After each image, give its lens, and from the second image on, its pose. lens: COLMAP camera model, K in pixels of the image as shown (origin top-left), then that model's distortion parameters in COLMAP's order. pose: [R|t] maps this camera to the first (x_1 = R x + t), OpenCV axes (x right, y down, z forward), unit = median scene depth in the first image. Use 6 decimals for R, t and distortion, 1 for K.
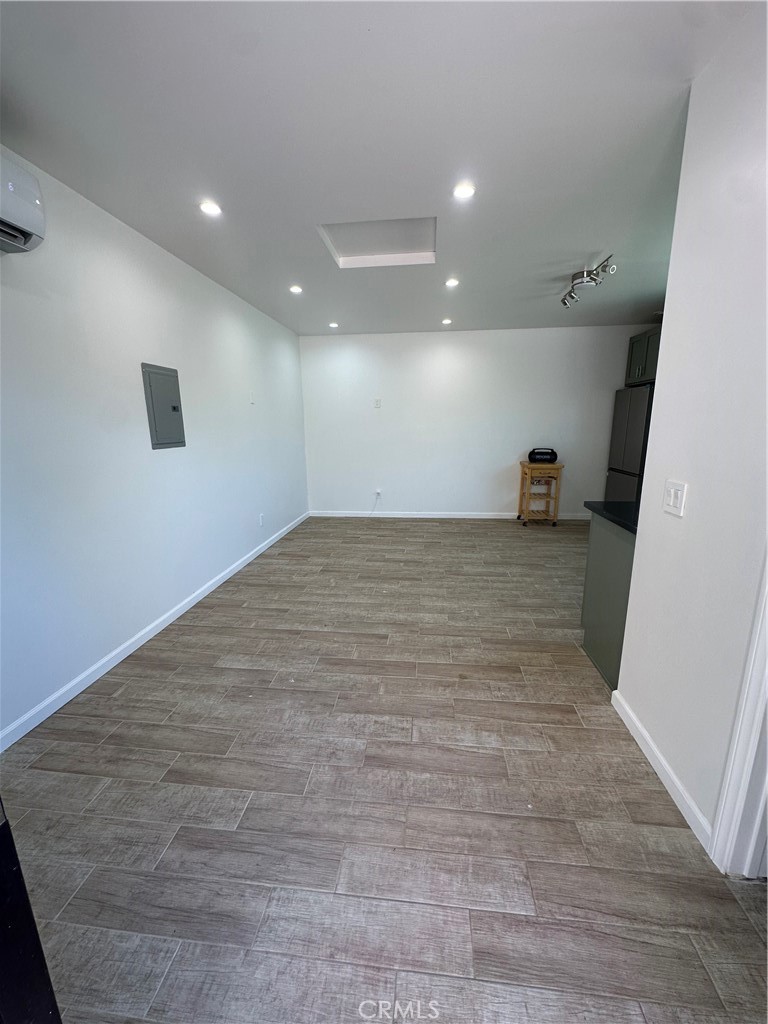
lens RADIAL K [[410.4, 0, 381.5], [0, 410.4, 514.2], [0, 0, 1]] dist [-0.000758, 0.000017]
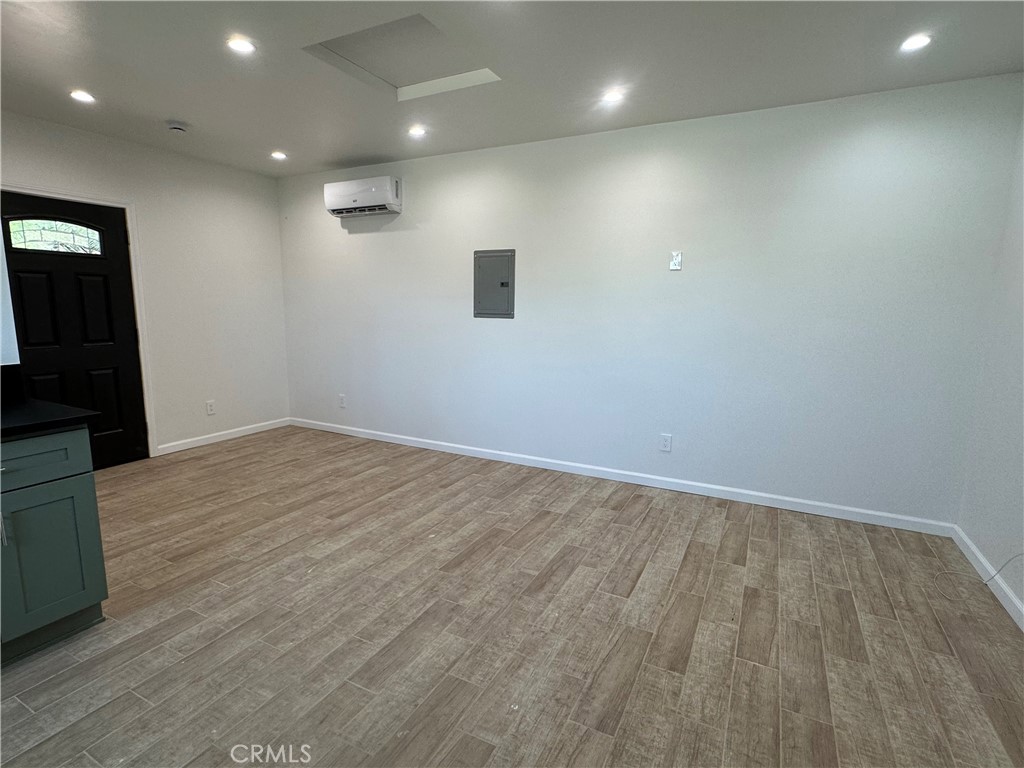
lens RADIAL K [[516.0, 0, 508.7], [0, 516.0, 381.8], [0, 0, 1]] dist [0.002293, 0.000318]
pose [[-0.354900, 0.149446, -0.922882, 0.827378], [-0.209395, 0.949356, 0.234258, -0.330890], [0.911153, 0.276385, -0.305633, 1.486020]]
